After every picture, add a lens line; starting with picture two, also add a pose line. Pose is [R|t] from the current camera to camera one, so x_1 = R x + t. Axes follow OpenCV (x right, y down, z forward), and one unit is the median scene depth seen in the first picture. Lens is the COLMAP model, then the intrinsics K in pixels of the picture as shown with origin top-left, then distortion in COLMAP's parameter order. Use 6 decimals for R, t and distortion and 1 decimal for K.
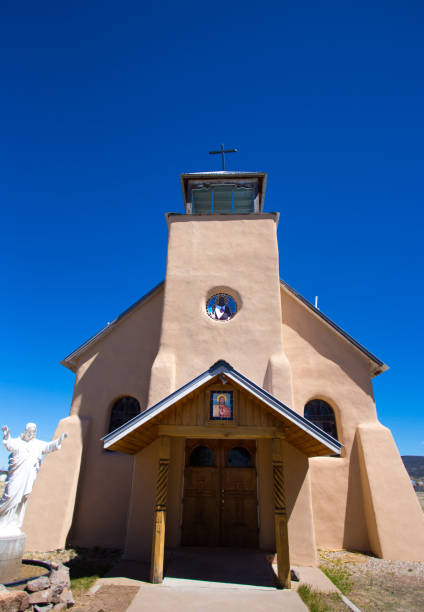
lens RADIAL K [[363.2, 0, 212.0], [0, 363.2, 306.0], [0, 0, 1]] dist [0.002802, -0.001205]
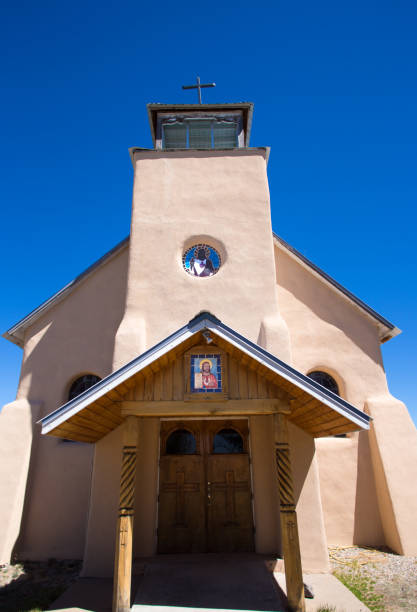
lens RADIAL K [[386.4, 0, 208.5], [0, 386.4, 306.0], [0, 0, 1]] dist [0.002842, 0.002892]
pose [[0.998618, -0.021759, 0.047850, -0.002217], [0.019444, 0.998642, 0.048327, 0.068461], [-0.048837, -0.047330, 0.997685, 0.149528]]
